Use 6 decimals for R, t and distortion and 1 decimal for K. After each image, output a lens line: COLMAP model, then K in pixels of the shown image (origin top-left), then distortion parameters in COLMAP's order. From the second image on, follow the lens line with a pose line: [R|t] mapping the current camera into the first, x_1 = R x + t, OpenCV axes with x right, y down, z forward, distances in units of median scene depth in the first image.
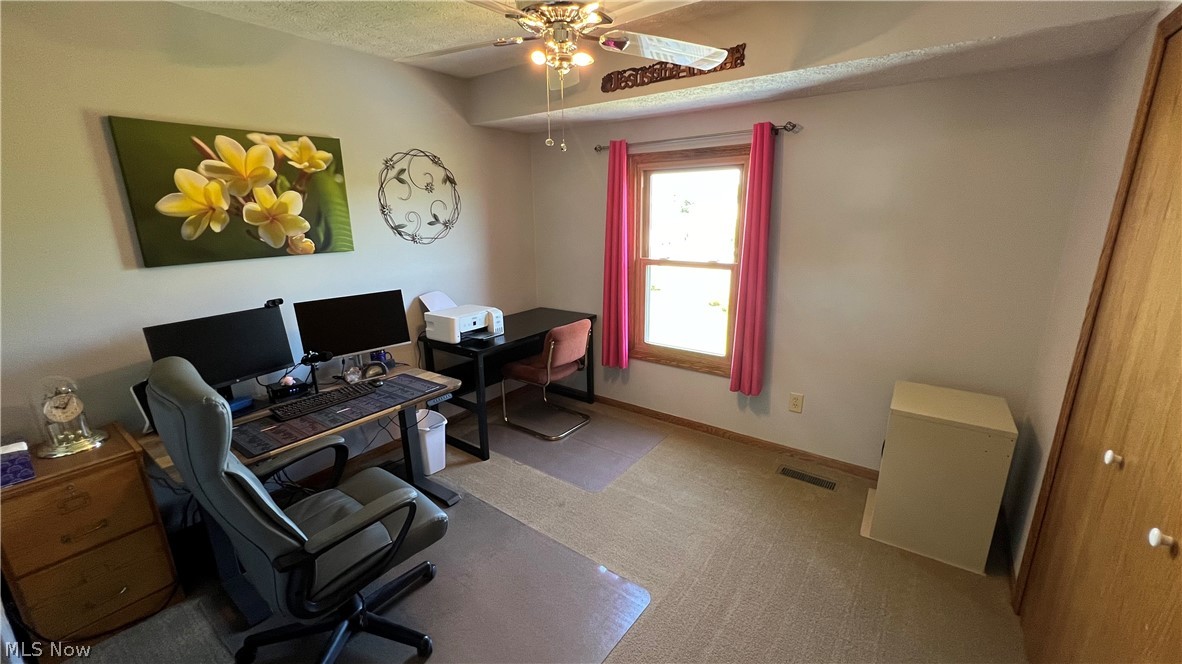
lens RADIAL K [[473.6, 0, 593.4], [0, 473.6, 329.0], [0, 0, 1]] dist [-0.001990, -0.000251]
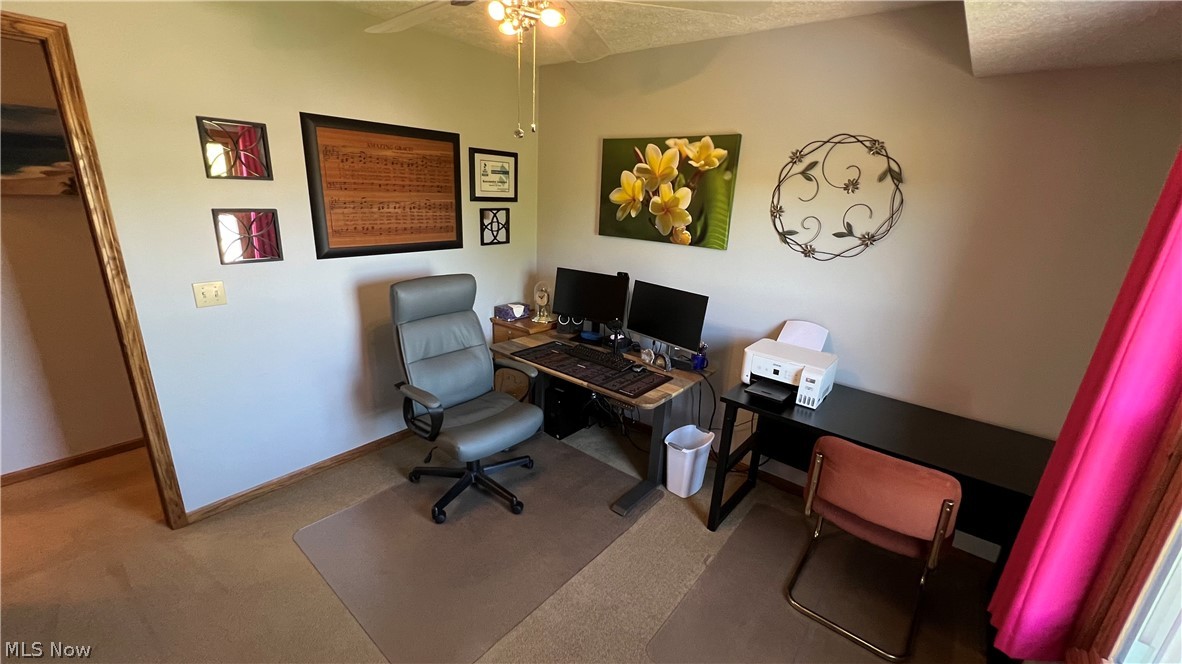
lens RADIAL K [[473.6, 0, 593.4], [0, 473.6, 329.0], [0, 0, 1]] dist [-0.001990, -0.000251]
pose [[-0.042578, 0.291620, -0.955586, 0.544839], [-0.293978, 0.910454, 0.290946, -0.250335], [0.954863, 0.293310, 0.046964, 0.842407]]
